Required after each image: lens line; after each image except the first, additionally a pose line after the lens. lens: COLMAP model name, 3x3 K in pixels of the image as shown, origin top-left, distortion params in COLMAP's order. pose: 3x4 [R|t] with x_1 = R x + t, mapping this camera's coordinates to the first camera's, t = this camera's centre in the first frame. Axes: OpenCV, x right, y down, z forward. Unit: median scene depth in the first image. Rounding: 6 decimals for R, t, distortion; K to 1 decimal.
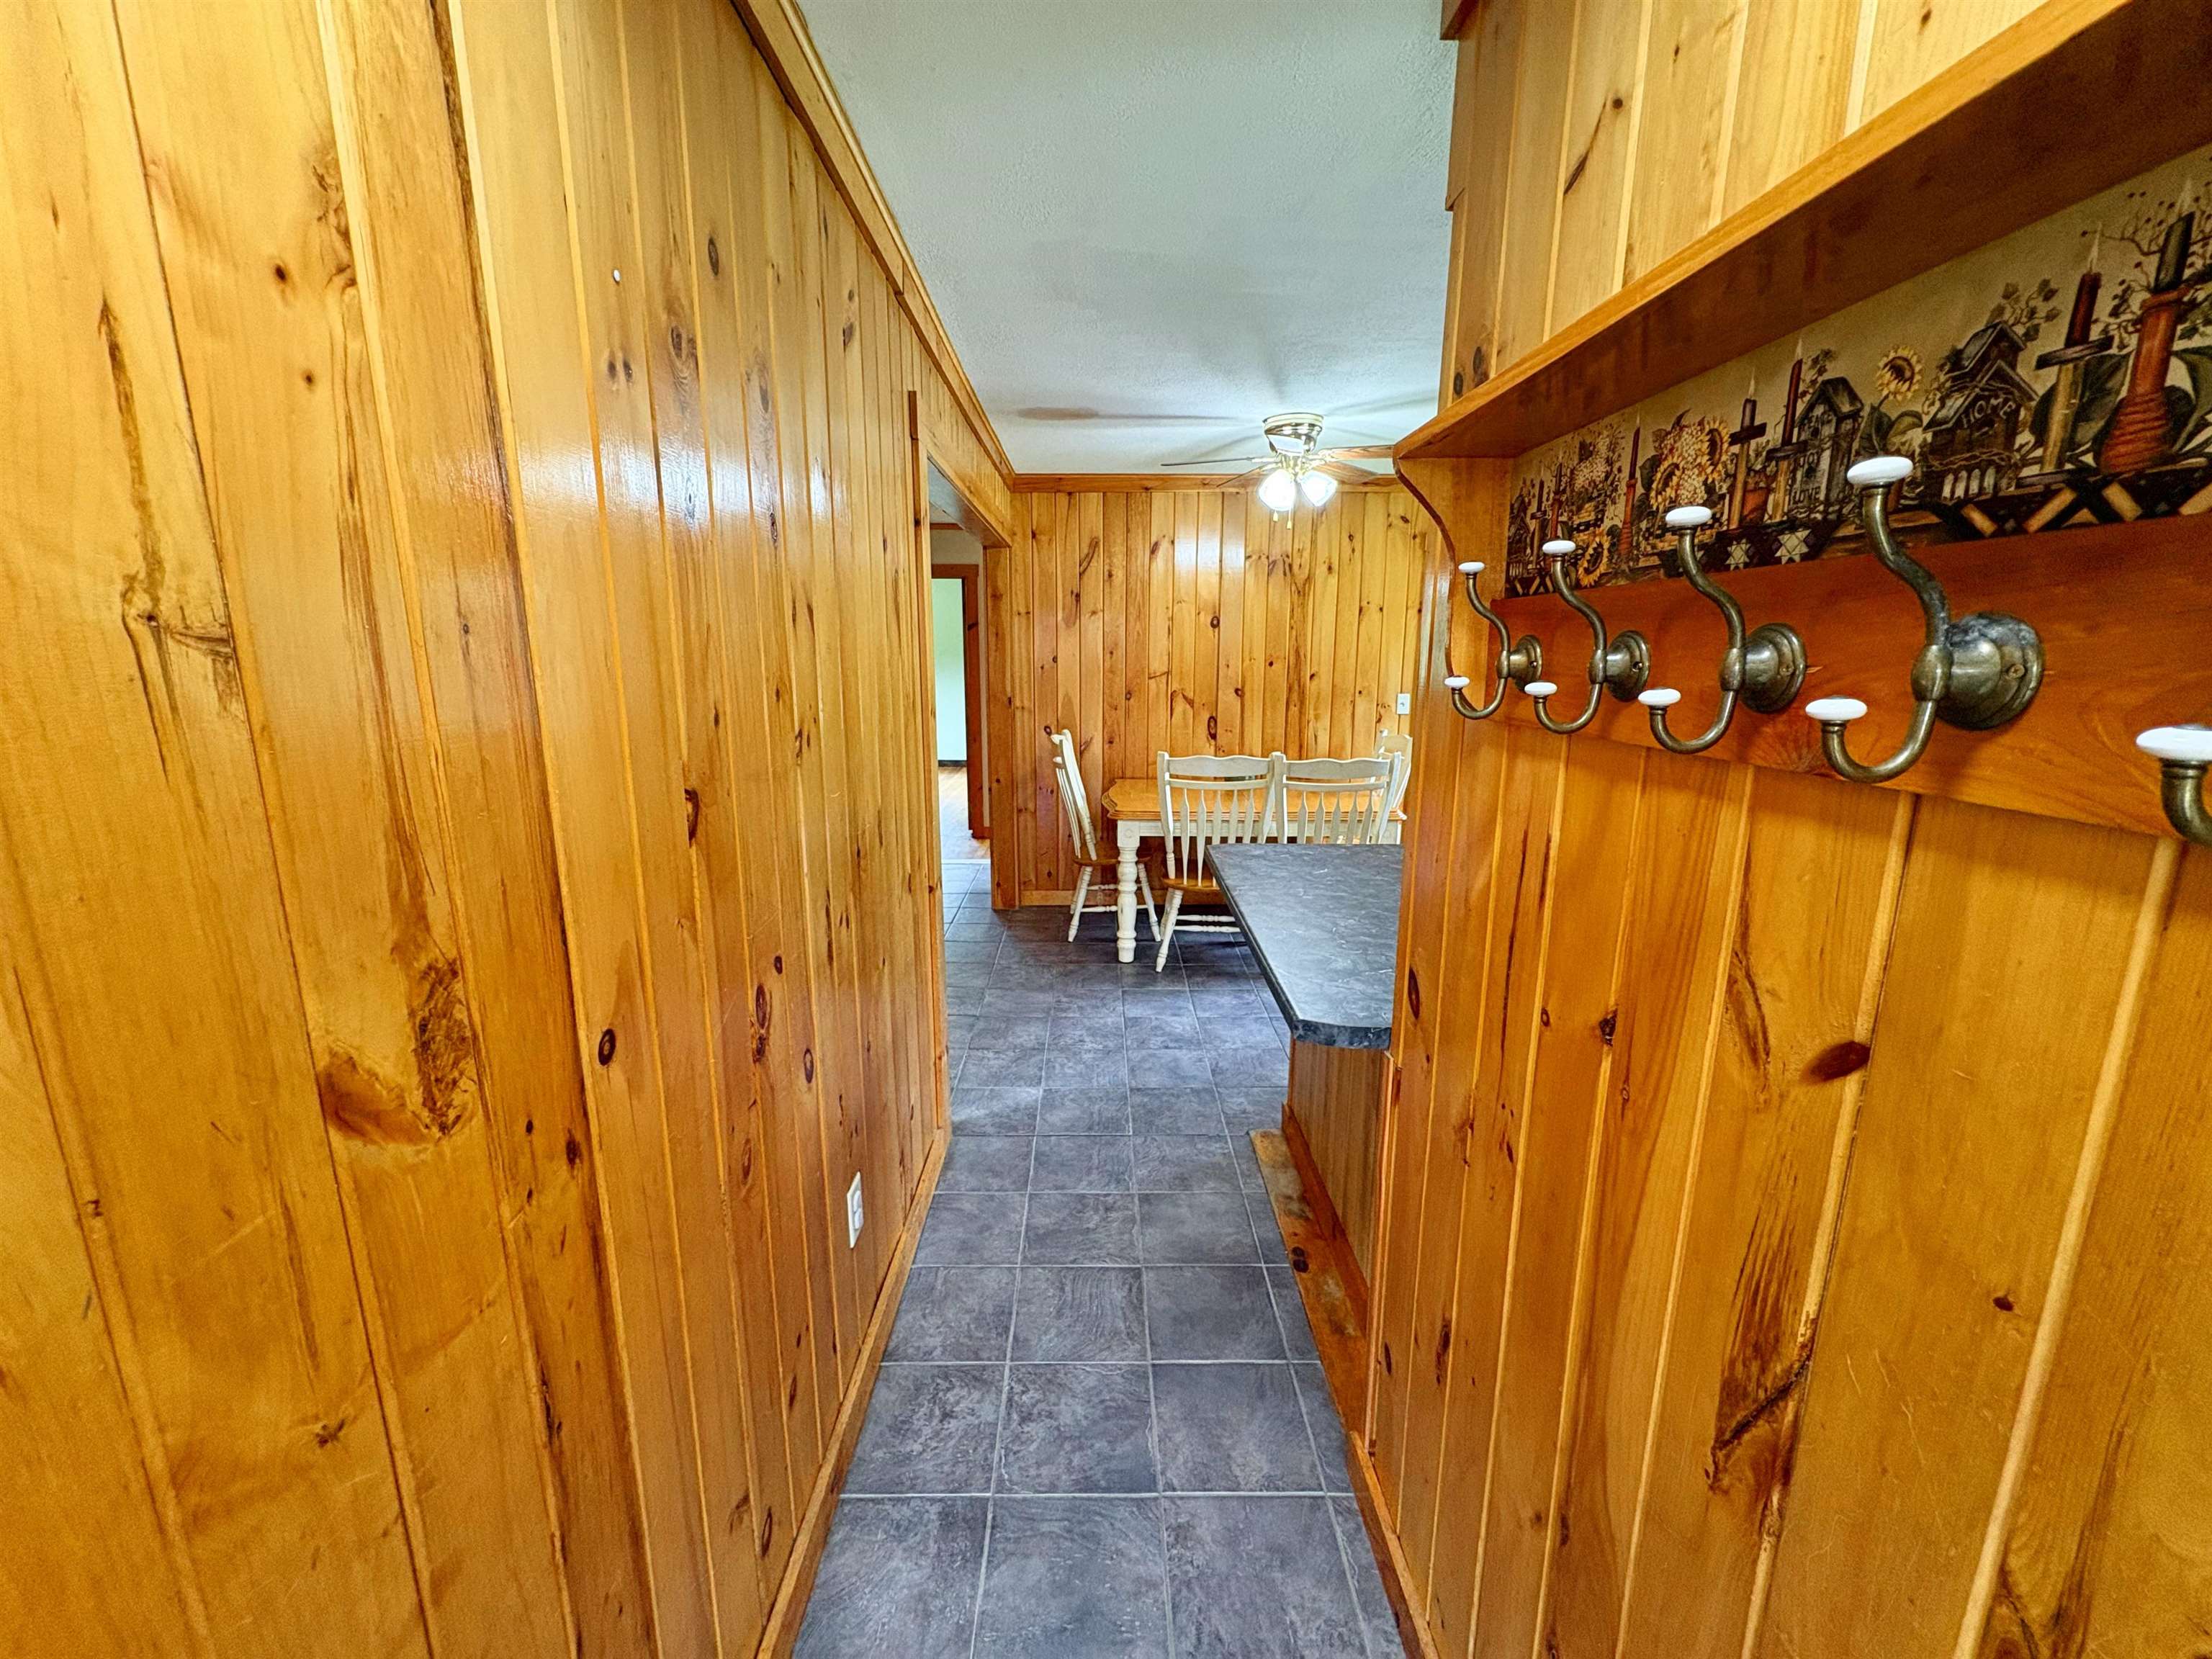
lens RADIAL K [[881.9, 0, 1103.3], [0, 881.9, 828.8], [0, 0, 1]] dist [-0.000494, 0.000569]
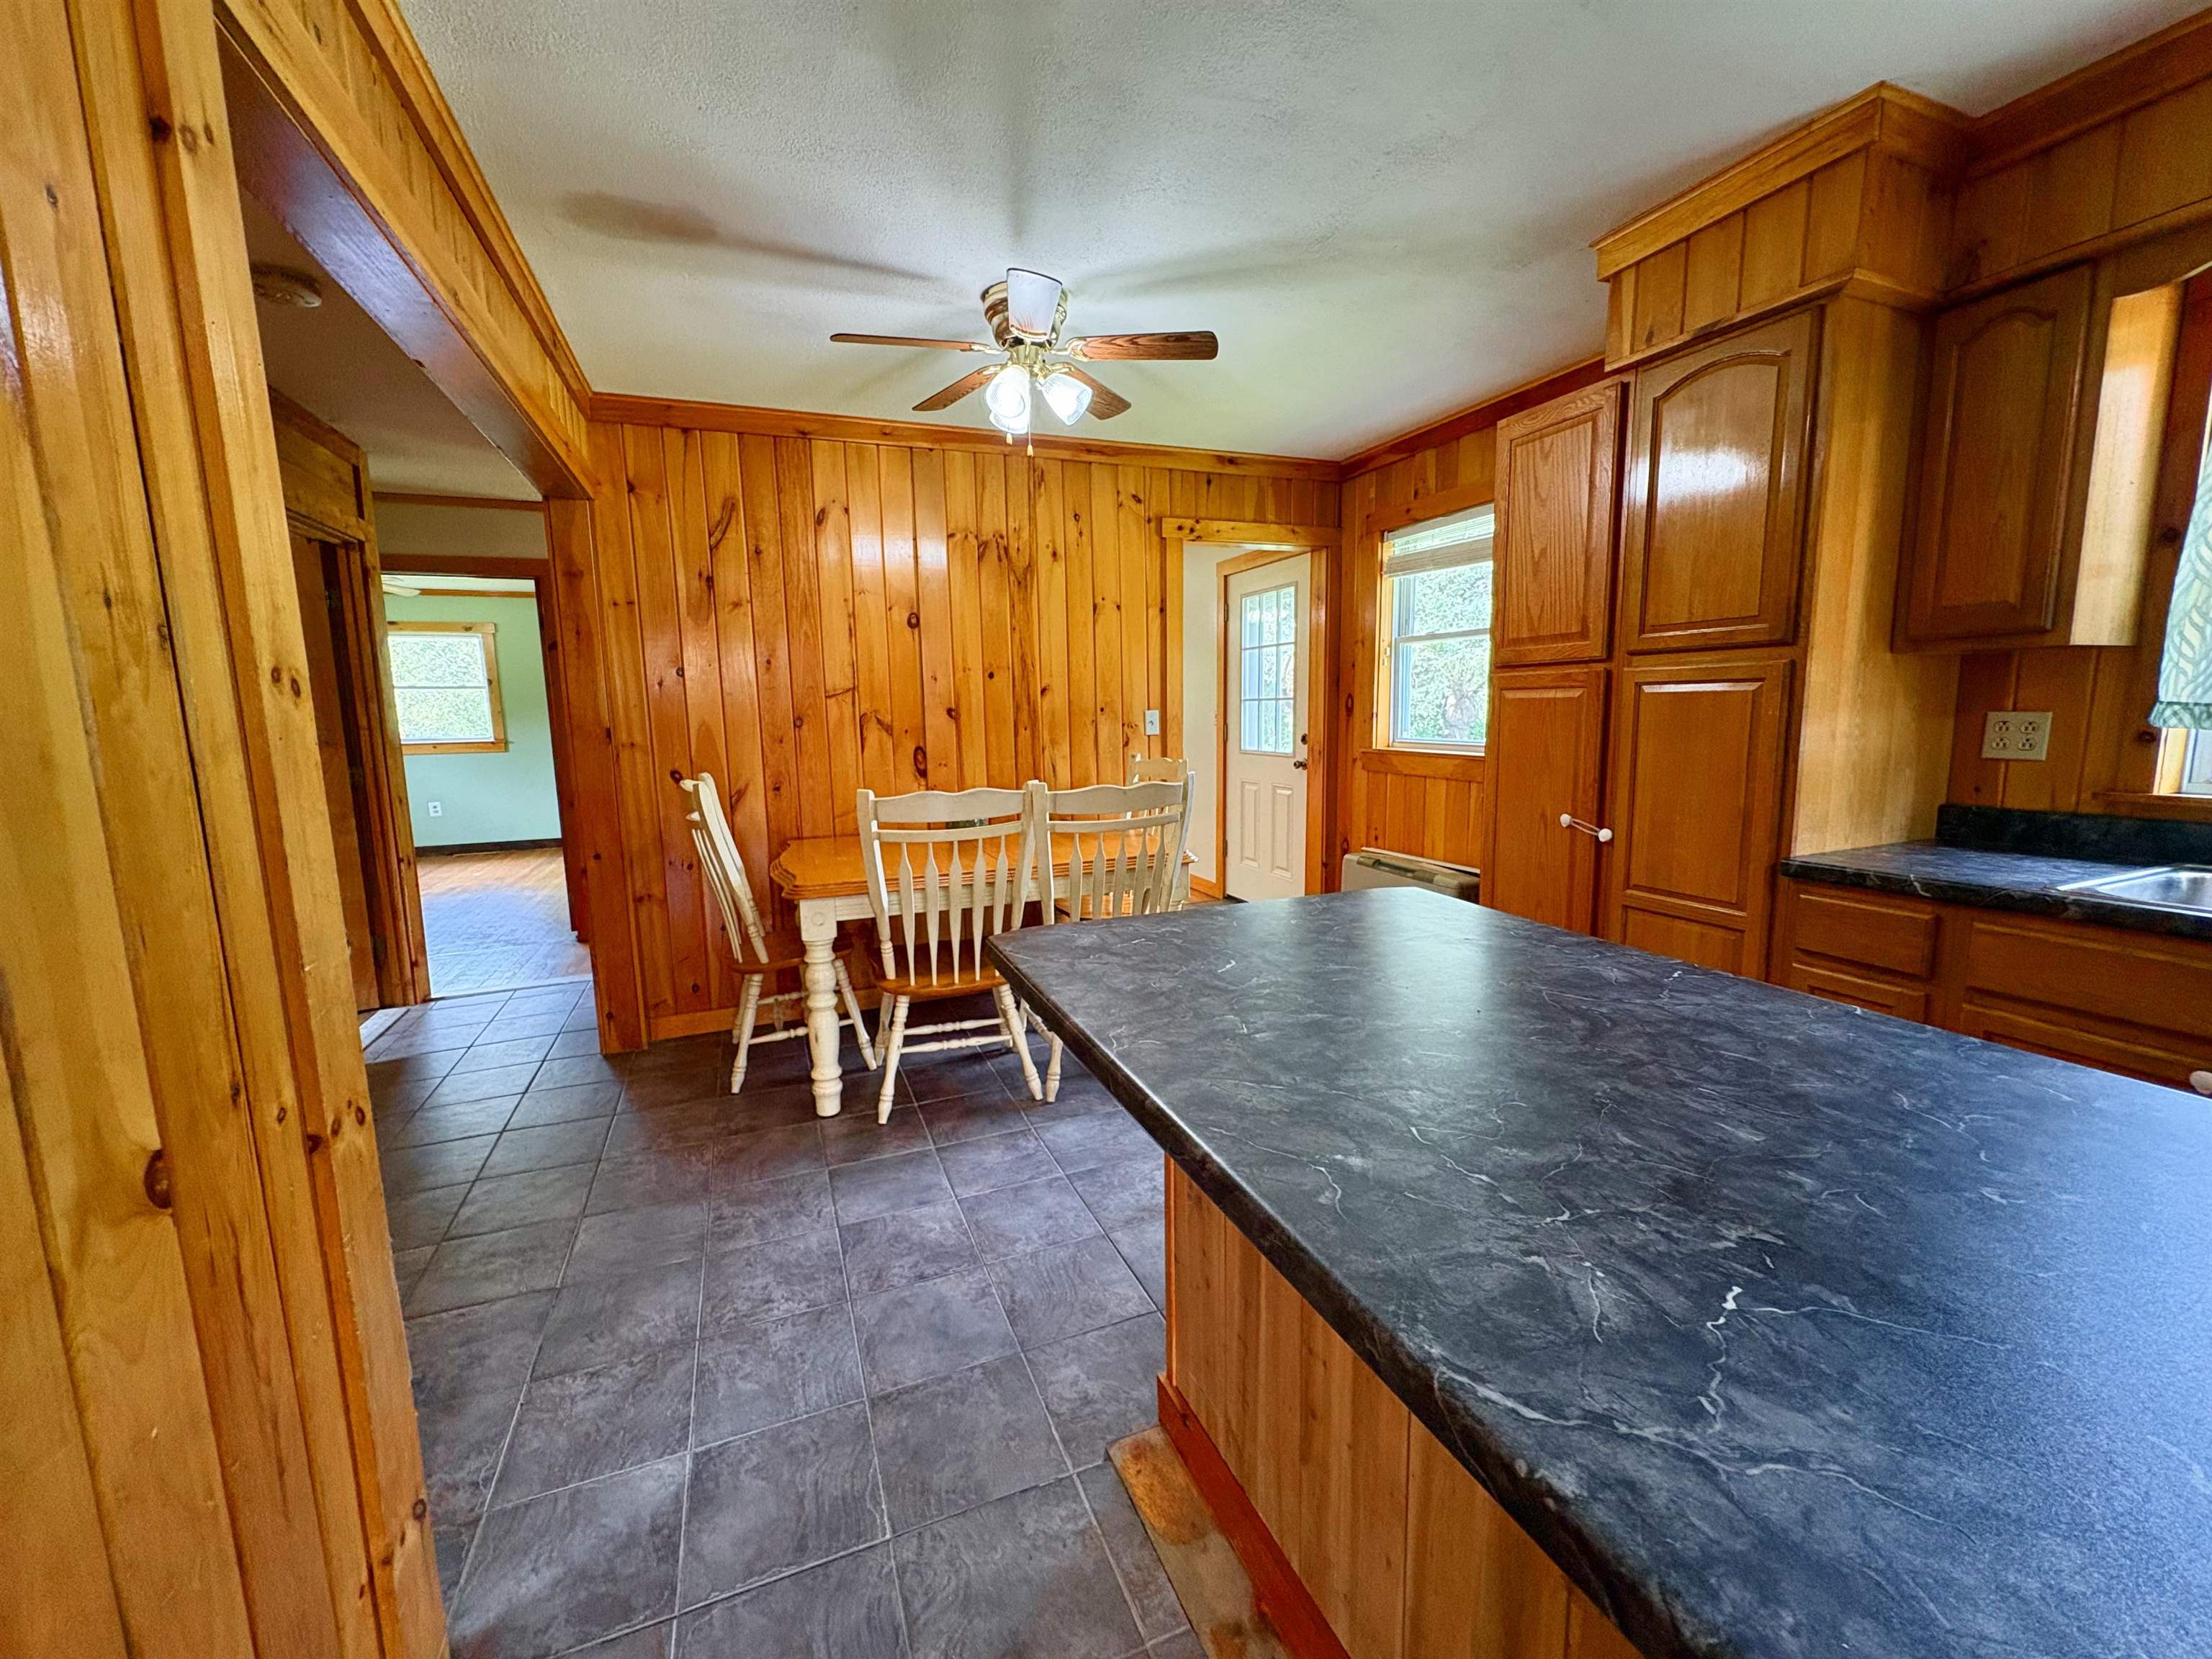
lens RADIAL K [[881.9, 0, 1106.4], [0, 881.9, 829.2], [0, 0, 1]] dist [-0.000494, 0.000569]
pose [[0.930190, -0.072008, 0.359946, -0.002640], [0.095816, 0.994206, -0.048721, -0.007164], [-0.354352, 0.079808, 0.931700, 0.267551]]
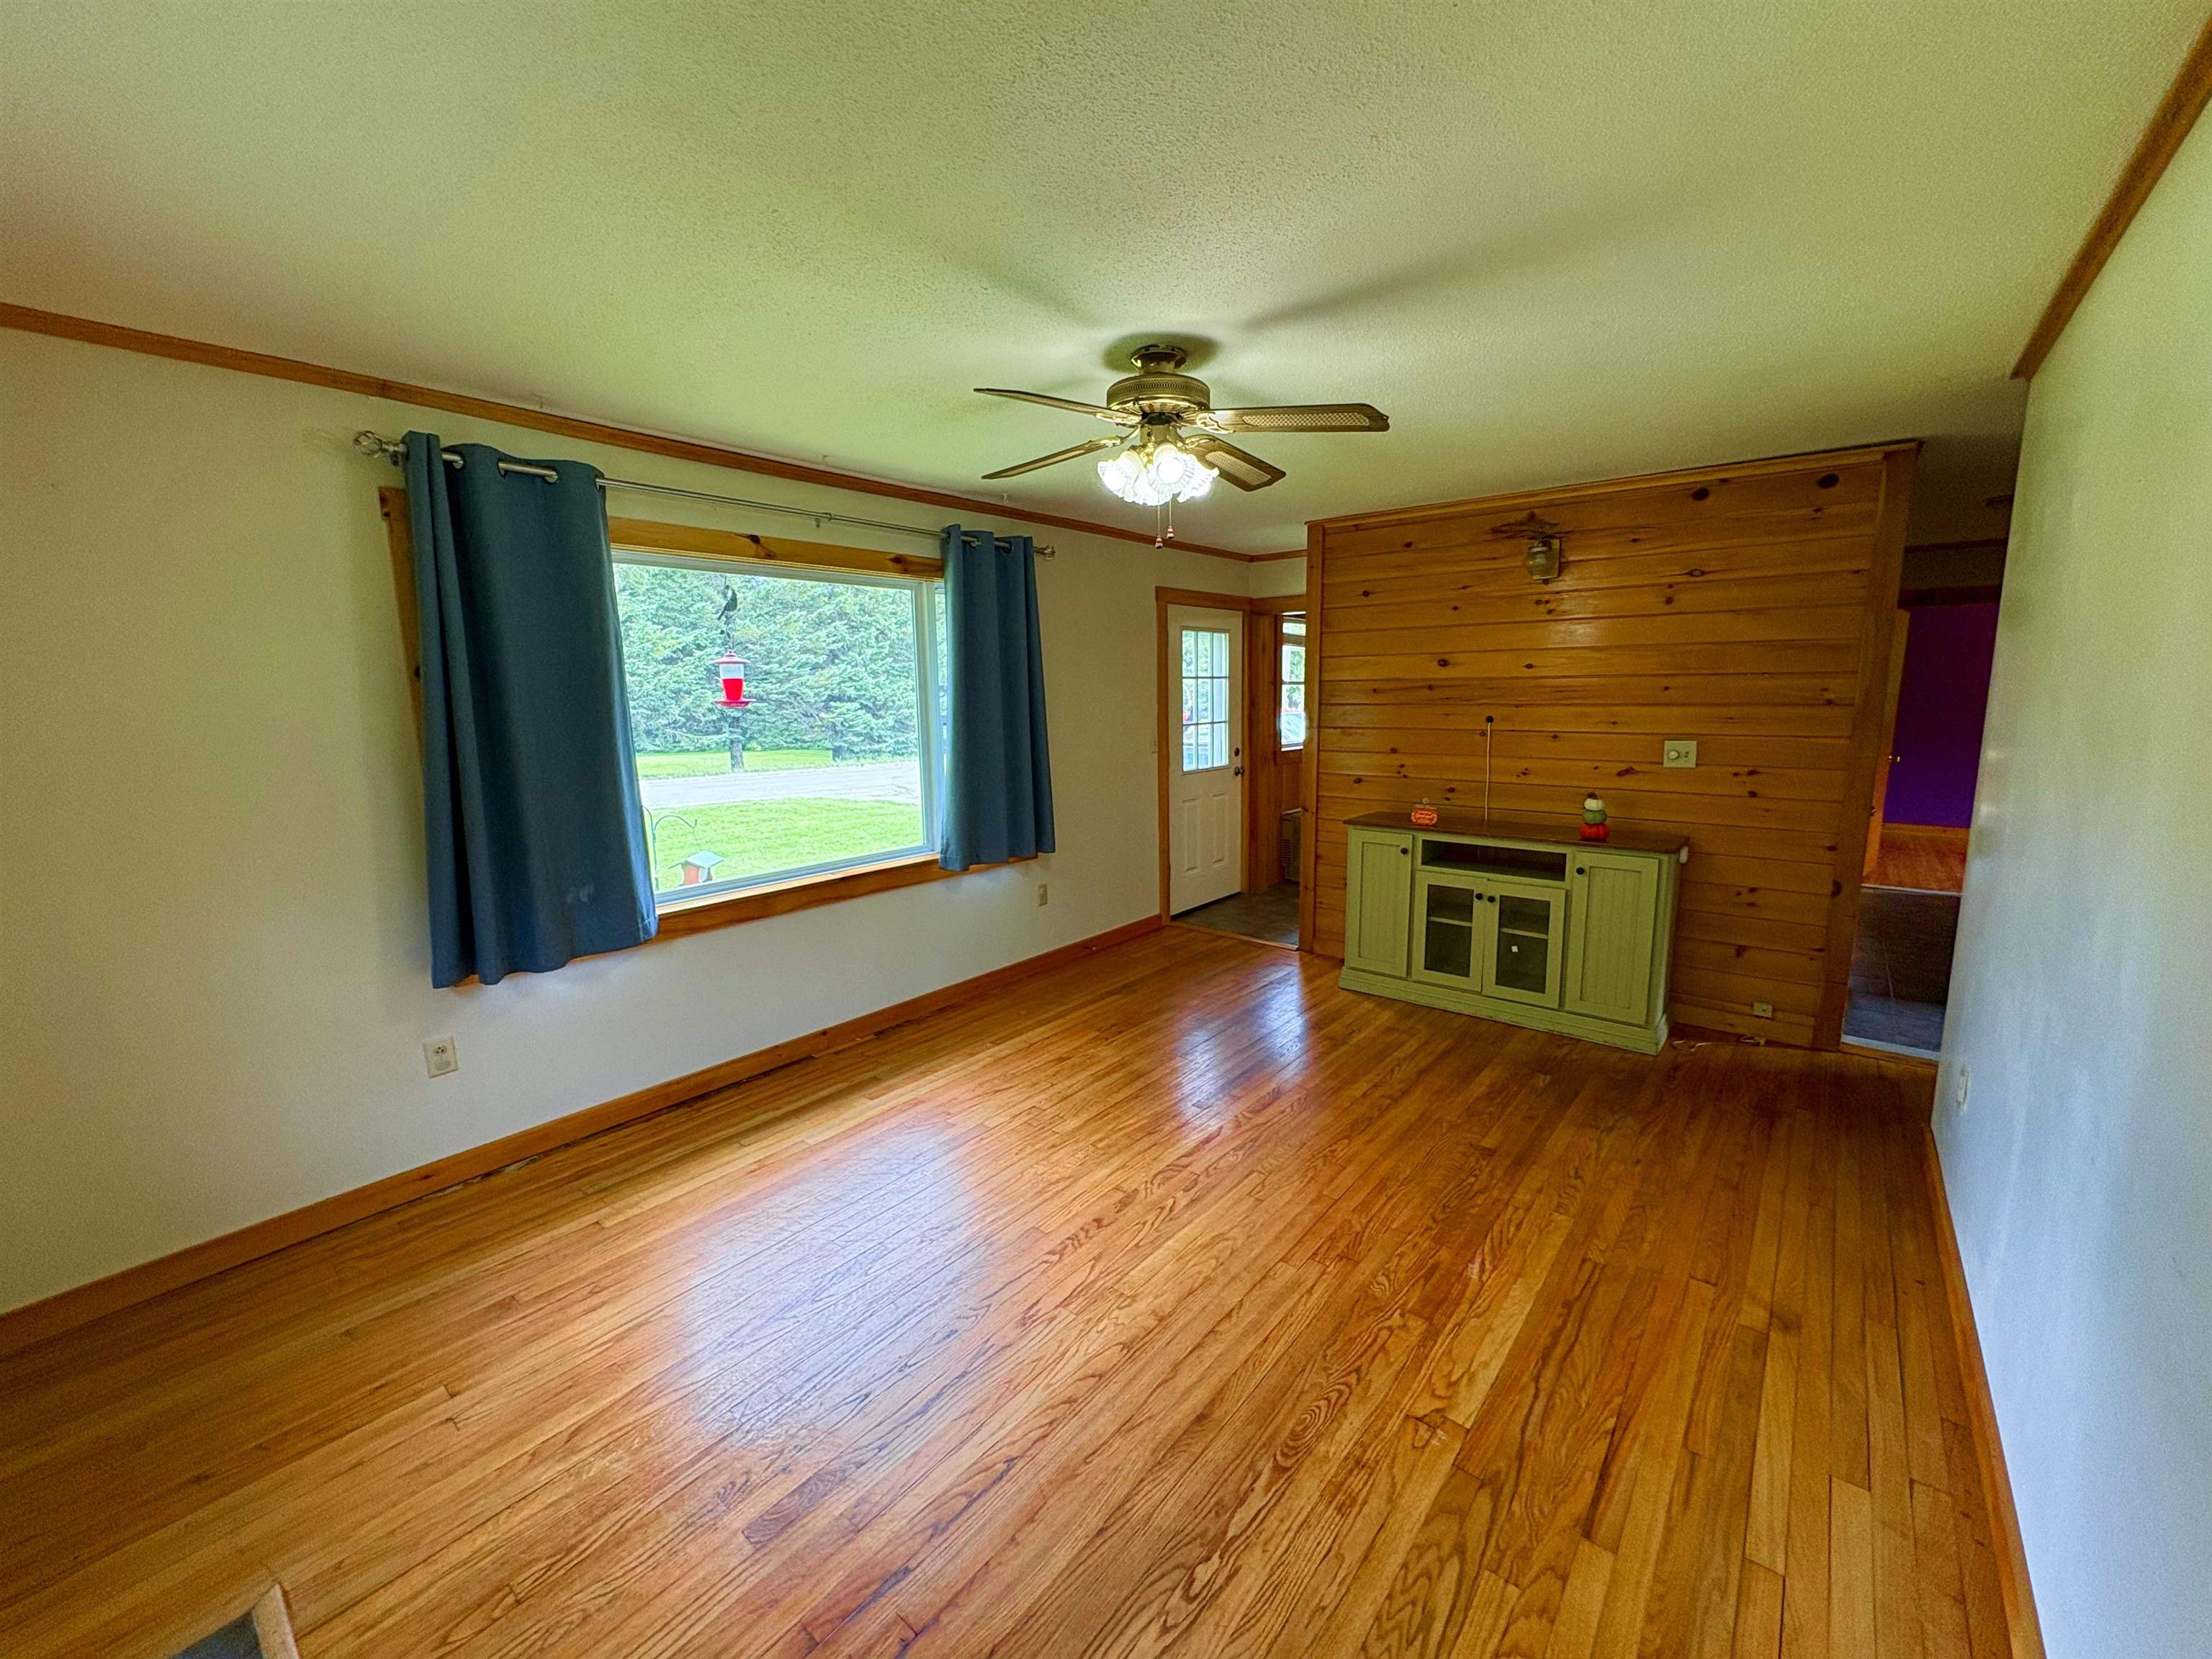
lens RADIAL K [[881.9, 0, 1104.8], [0, 881.9, 826.7], [0, 0, 1]] dist [-0.000494, 0.000569]
pose [[-0.768490, -0.085678, 0.634099, -0.114501], [0.145502, 0.941634, 0.303571, -0.451386], [-0.623099, 0.325554, -0.711170, 2.174630]]
